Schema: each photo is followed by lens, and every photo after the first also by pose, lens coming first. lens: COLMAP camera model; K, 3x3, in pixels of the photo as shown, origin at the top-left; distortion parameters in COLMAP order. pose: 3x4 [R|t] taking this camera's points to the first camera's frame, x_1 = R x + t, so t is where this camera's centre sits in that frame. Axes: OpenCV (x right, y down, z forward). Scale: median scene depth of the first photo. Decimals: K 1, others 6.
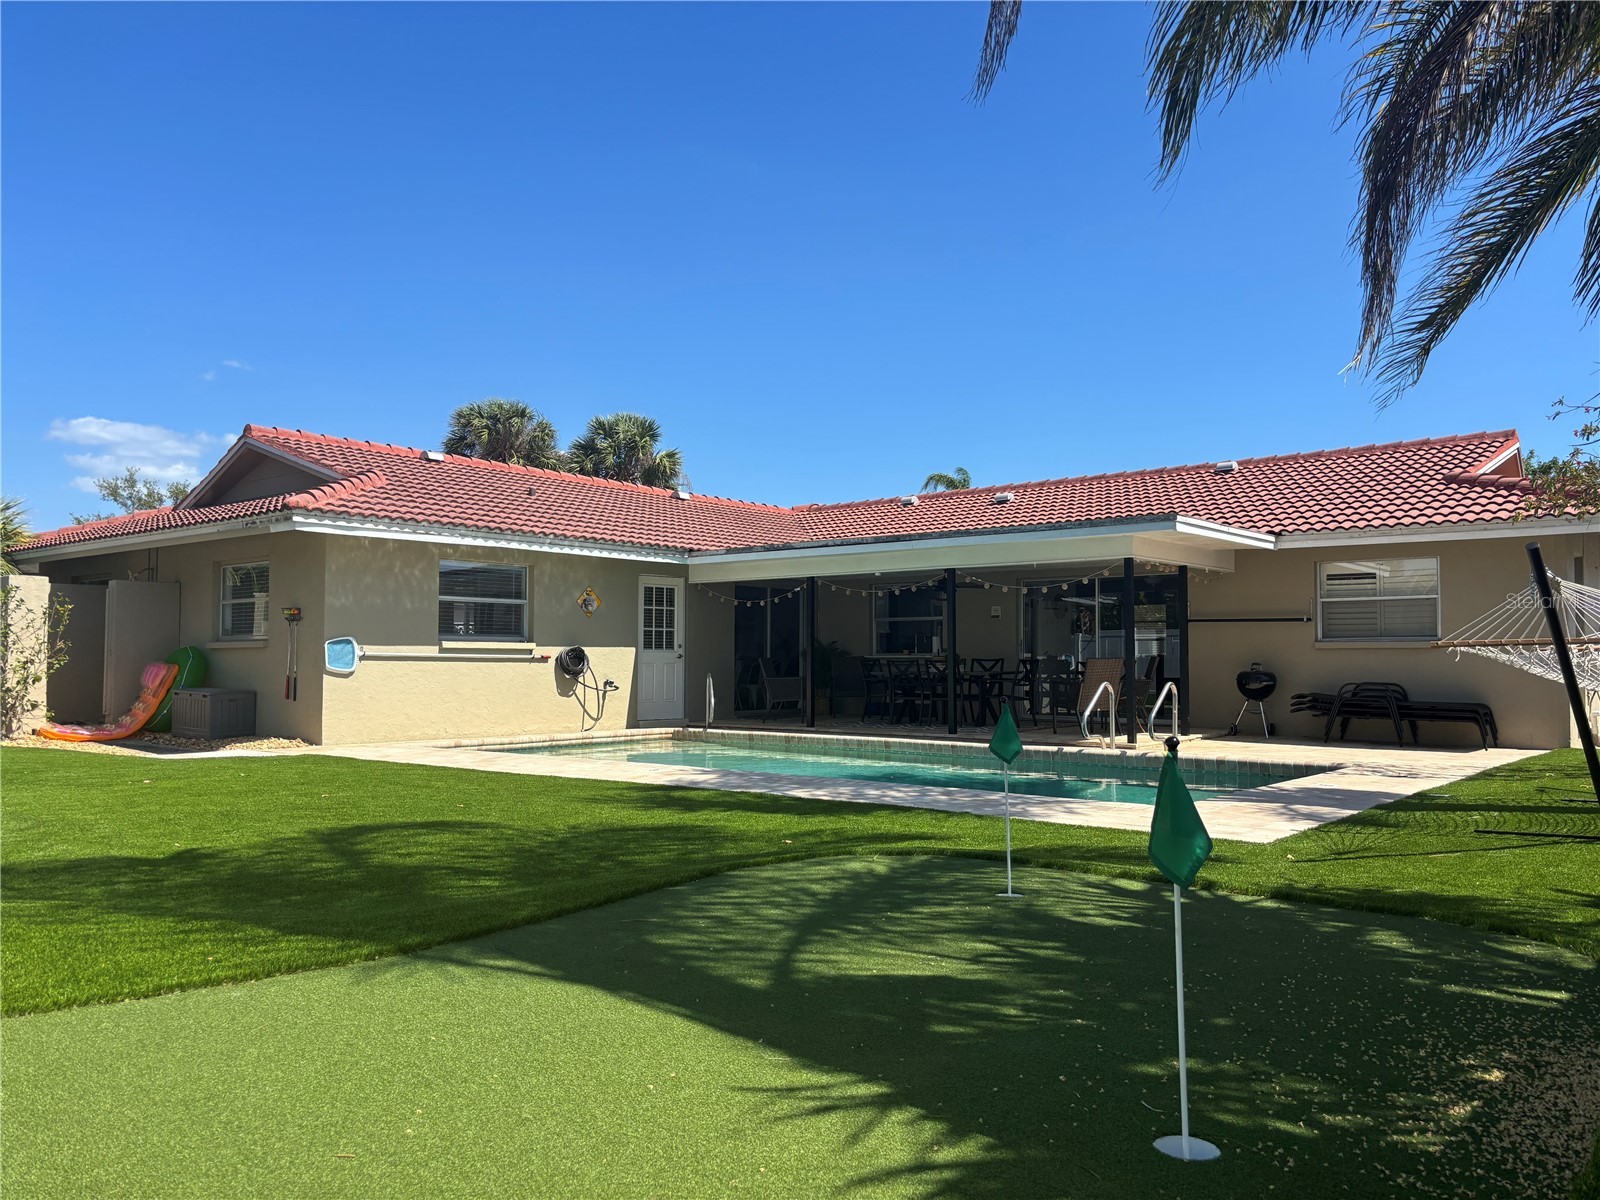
lens RADIAL K [[1197.0, 0, 800.0], [0, 1197.0, 600.0], [0, 0, 1]] dist [-0.000388, -0.004228]
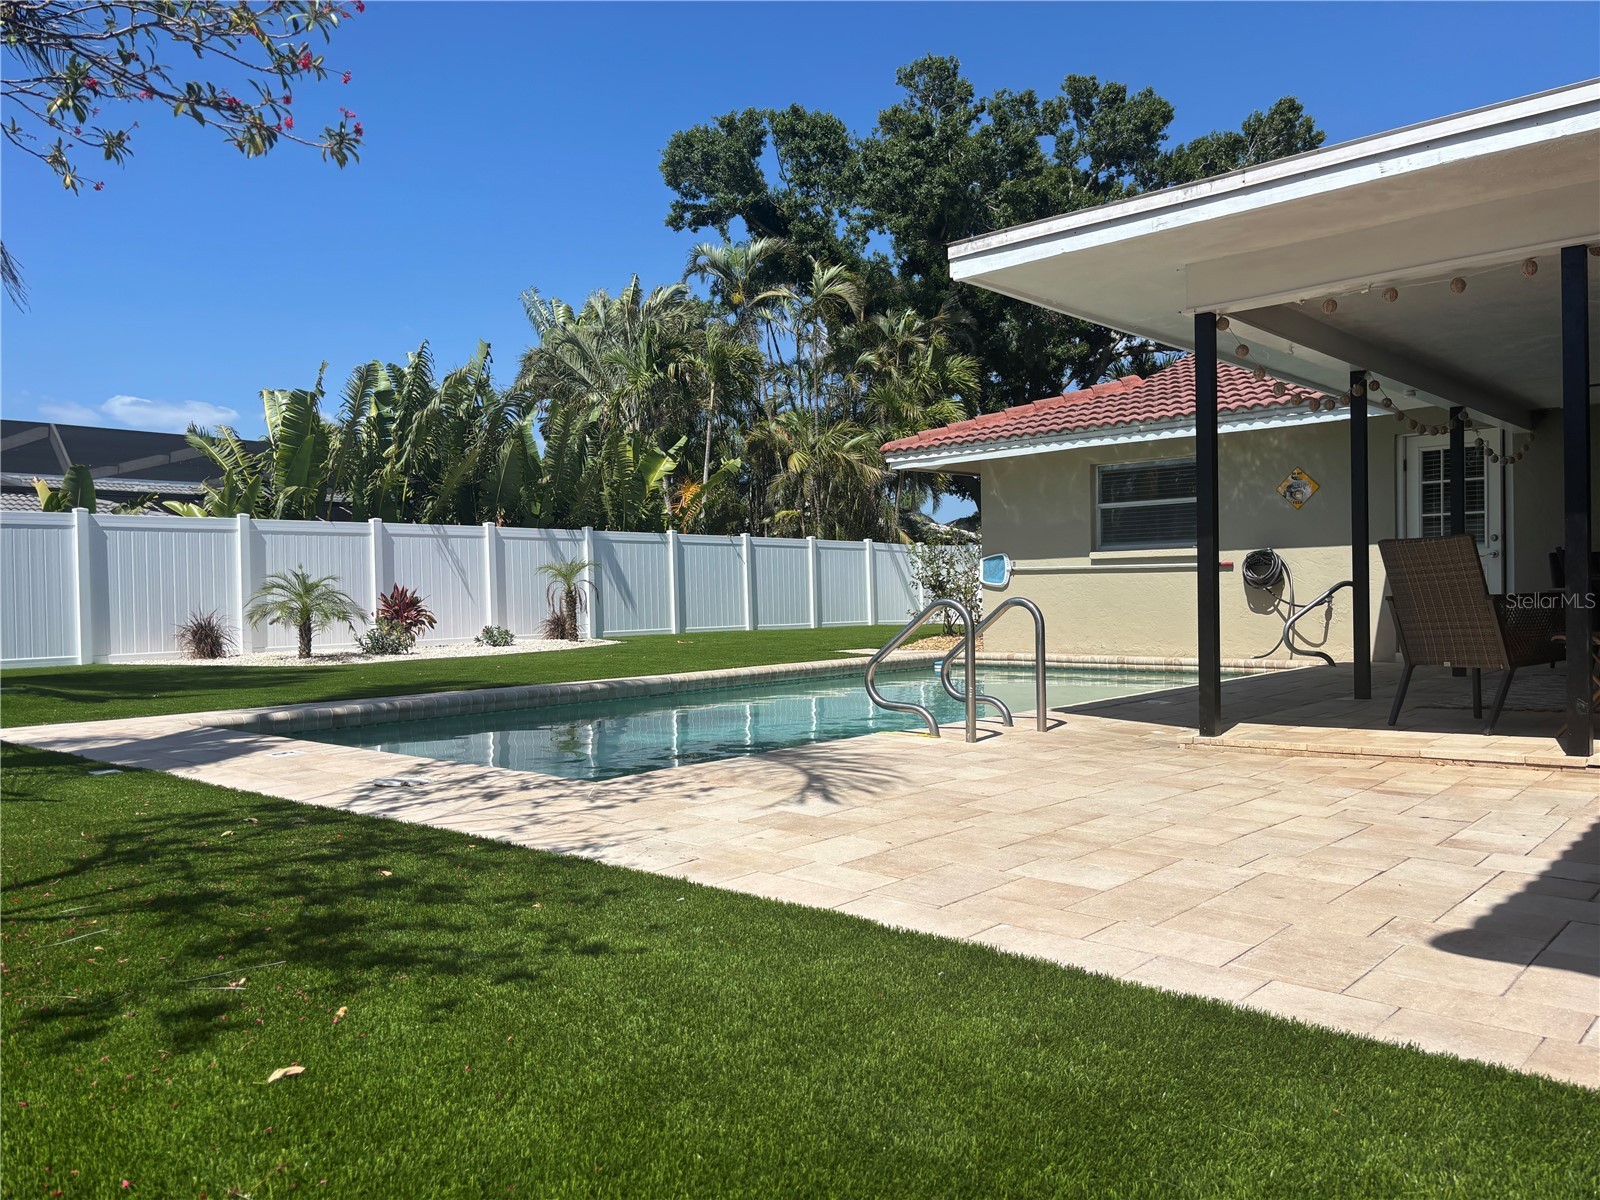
lens RADIAL K [[1197.0, 0, 800.0], [0, 1197.0, 600.0], [0, 0, 1]] dist [-0.000388, -0.004228]
pose [[-0.083757, 0.011483, -0.996420, 0.674764], [0.073234, 0.997300, 0.005337, 0.050732], [0.993791, -0.072525, -0.084372, 0.852808]]
